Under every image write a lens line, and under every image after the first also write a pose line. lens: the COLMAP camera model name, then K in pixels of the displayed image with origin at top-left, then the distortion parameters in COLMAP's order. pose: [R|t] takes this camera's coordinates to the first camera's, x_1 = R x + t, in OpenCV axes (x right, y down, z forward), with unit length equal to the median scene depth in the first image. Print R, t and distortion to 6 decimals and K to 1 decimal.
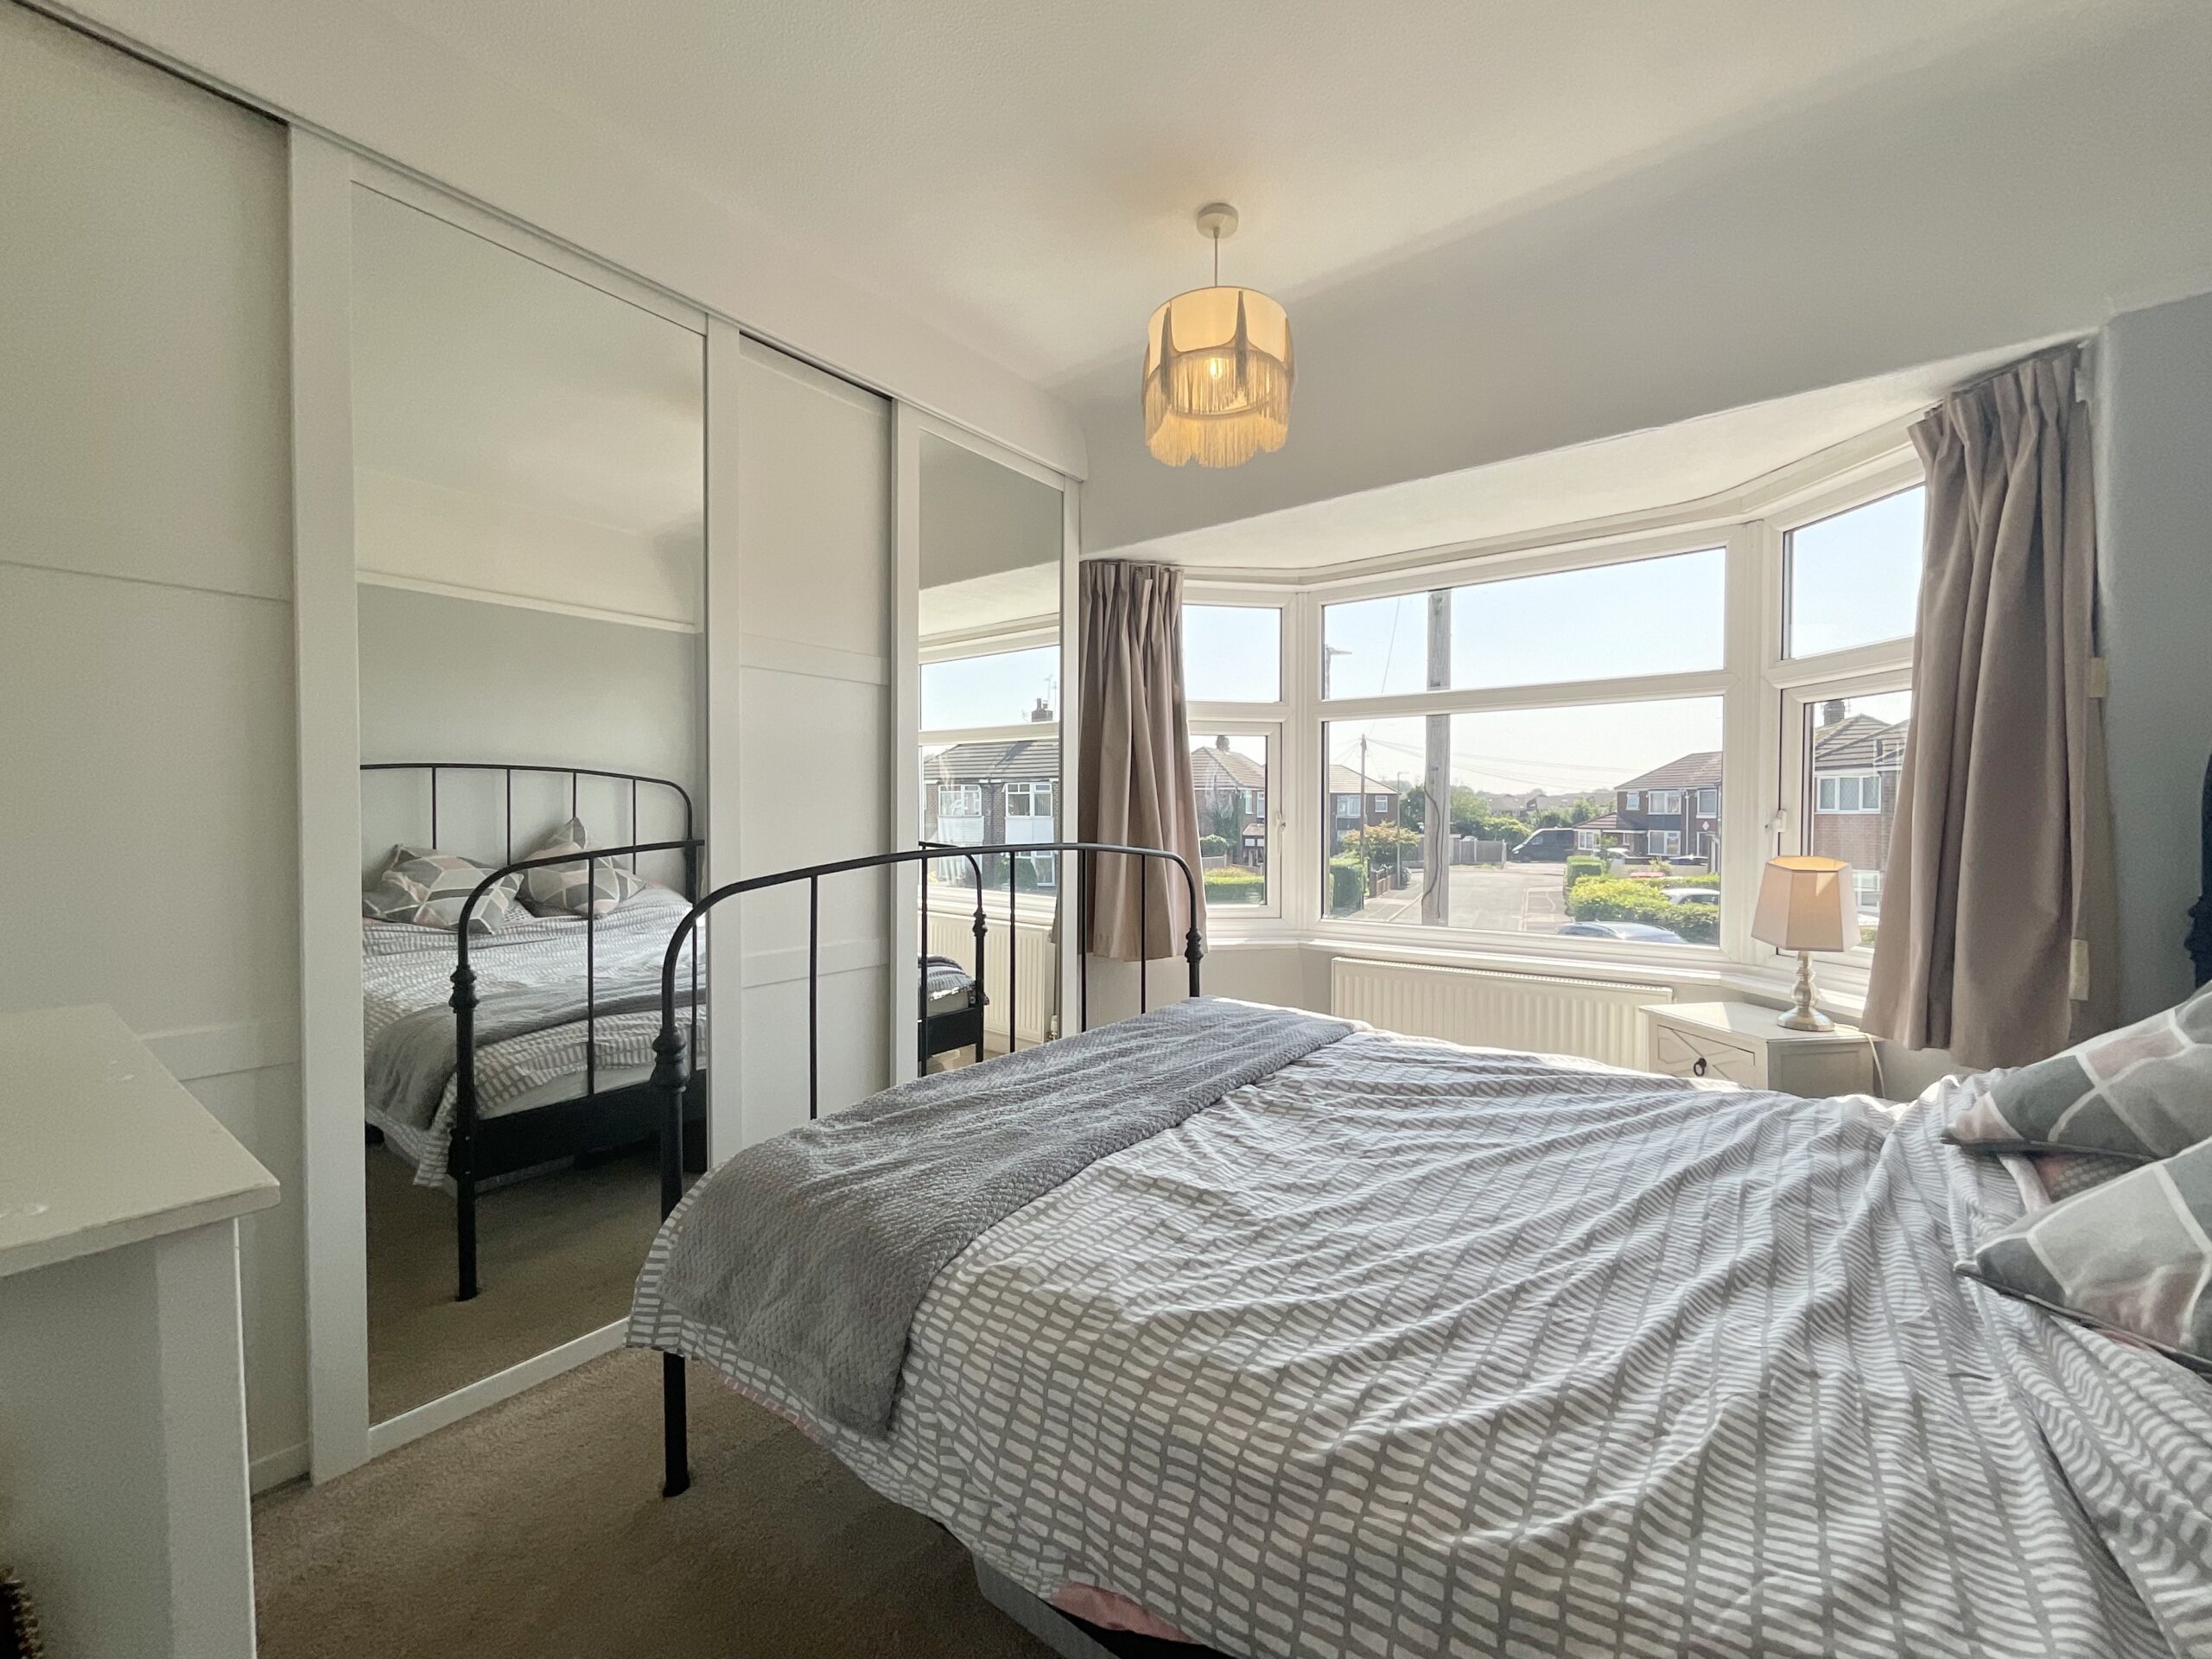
lens RADIAL K [[902.2, 0, 1107.3], [0, 902.2, 835.3], [0, 0, 1]] dist [-0.001148, 0.000312]
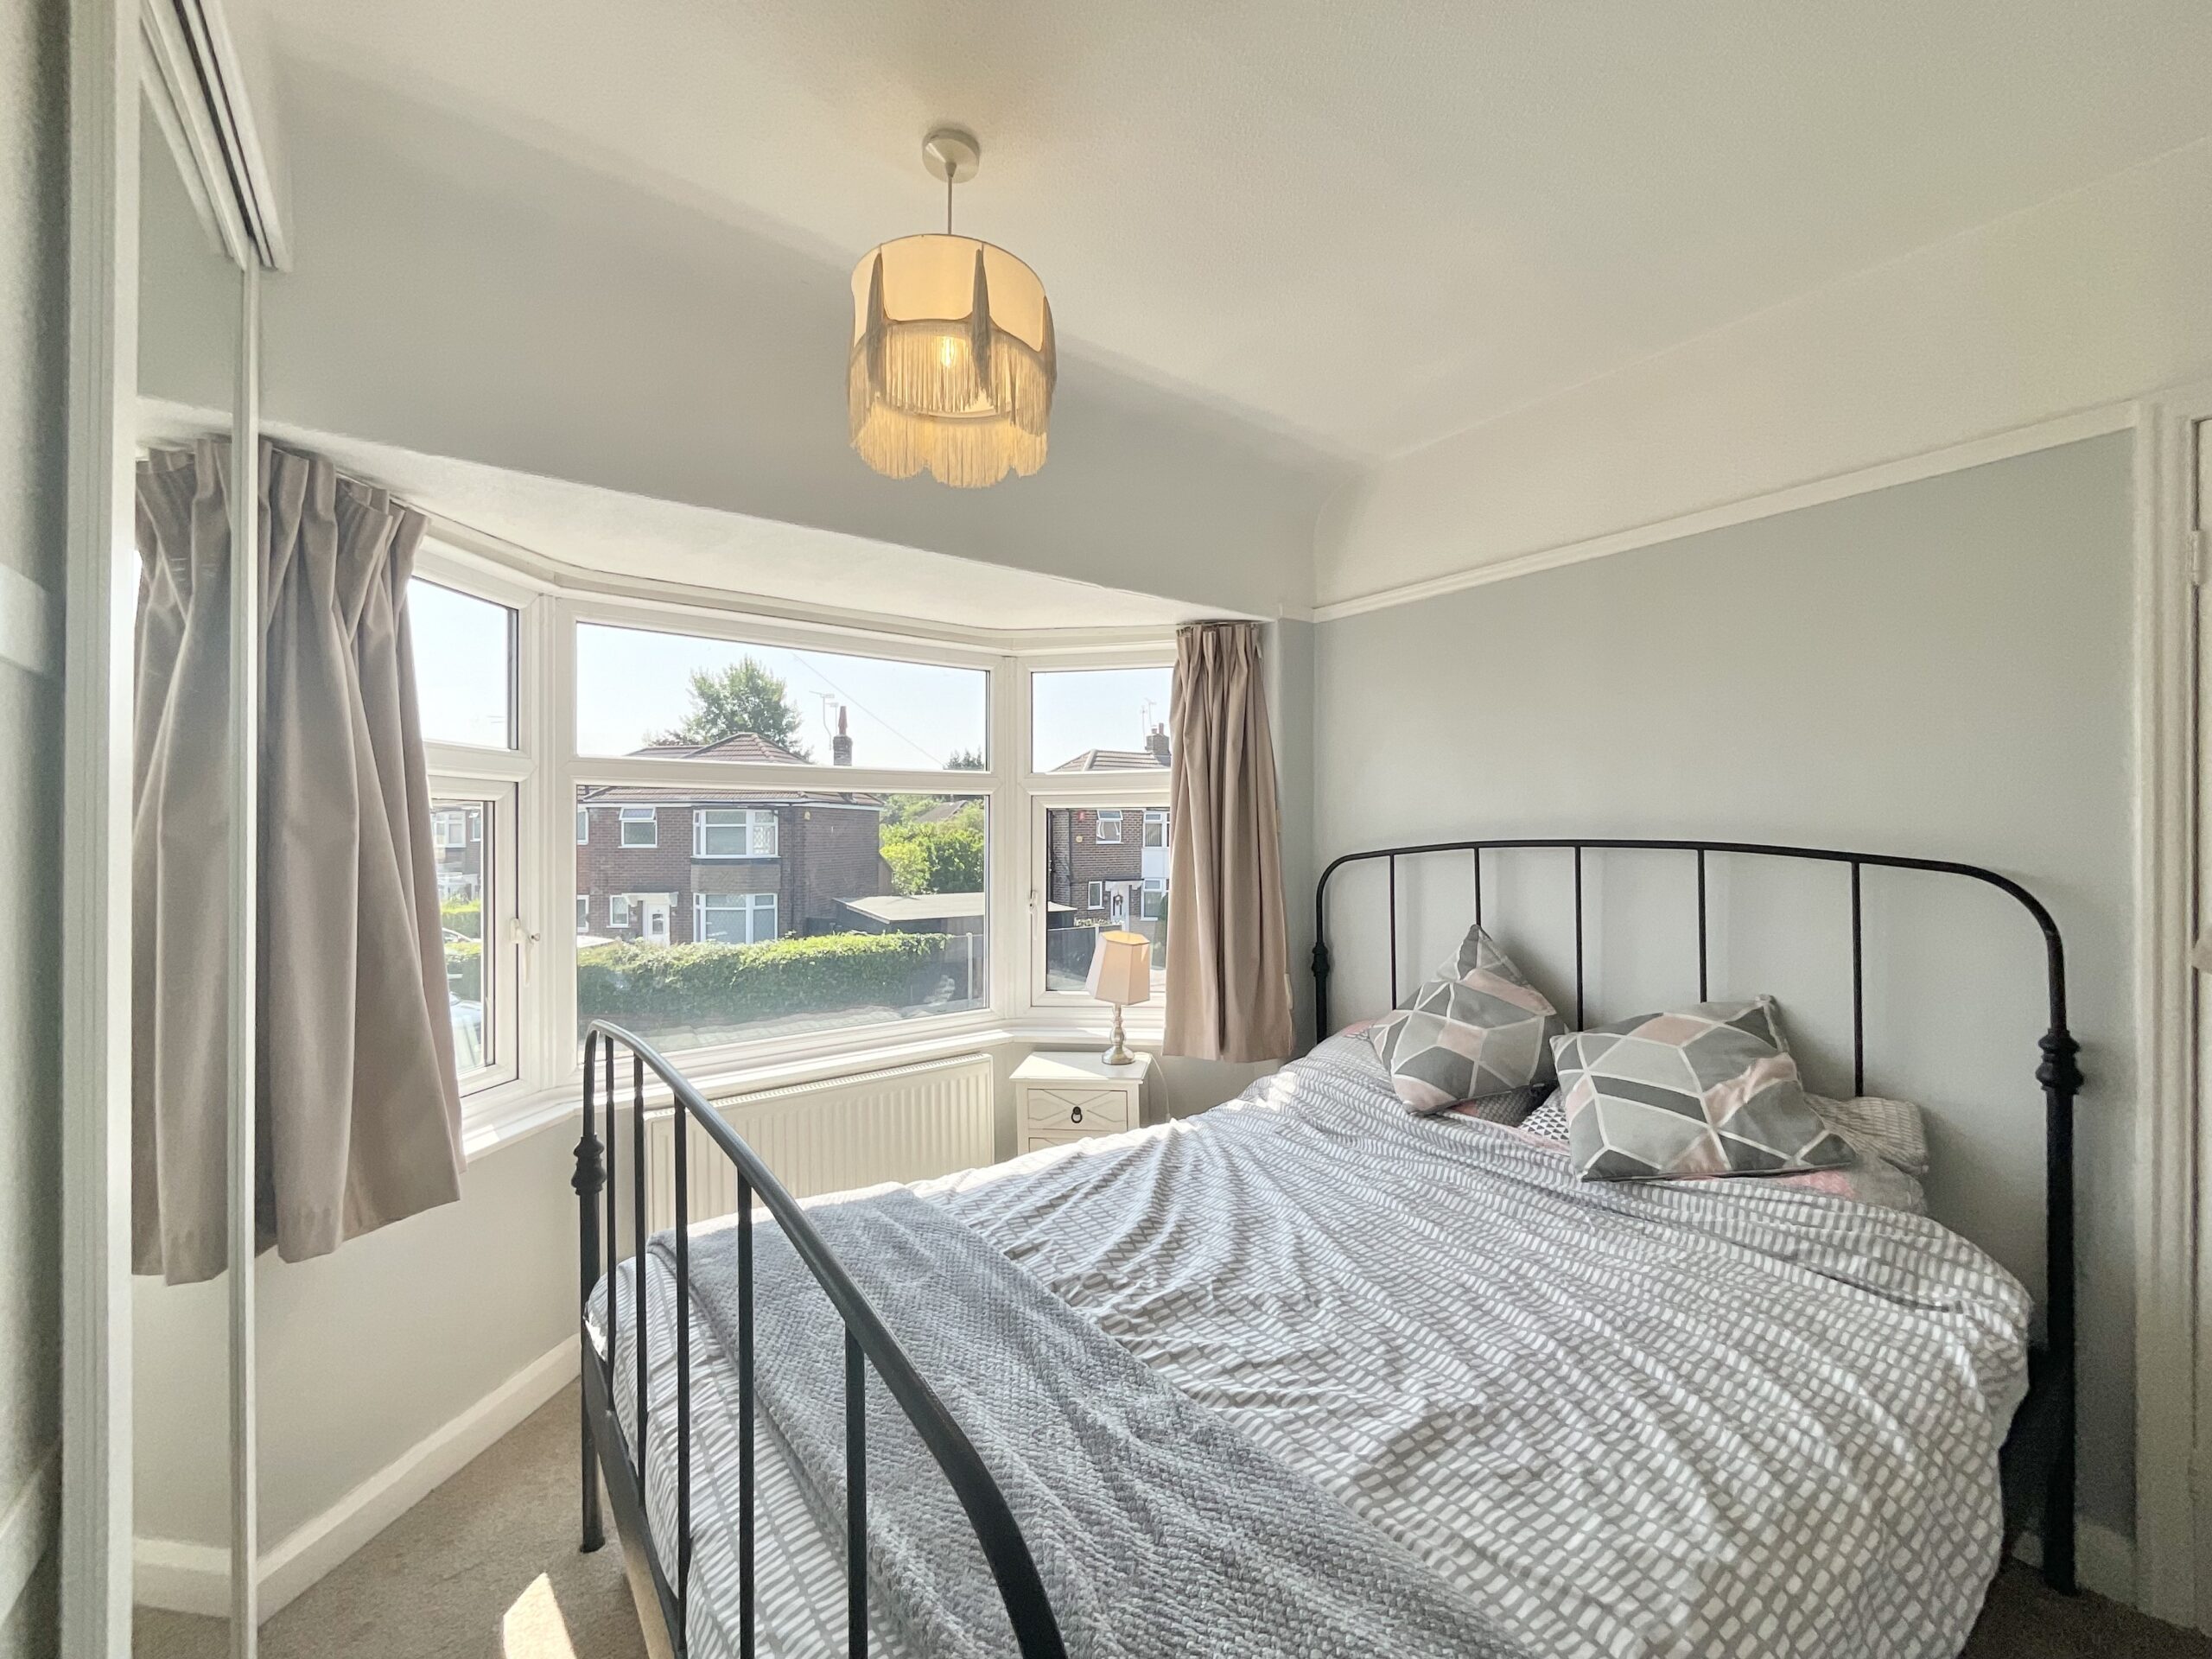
lens RADIAL K [[902.2, 0, 1107.3], [0, 902.2, 835.3], [0, 0, 1]] dist [-0.001148, 0.000312]
pose [[0.278051, -0.001021, 0.960566, -0.538698], [0.027322, 0.999603, -0.006847, -0.117418], [-0.960178, 0.028149, 0.277969, 0.679986]]
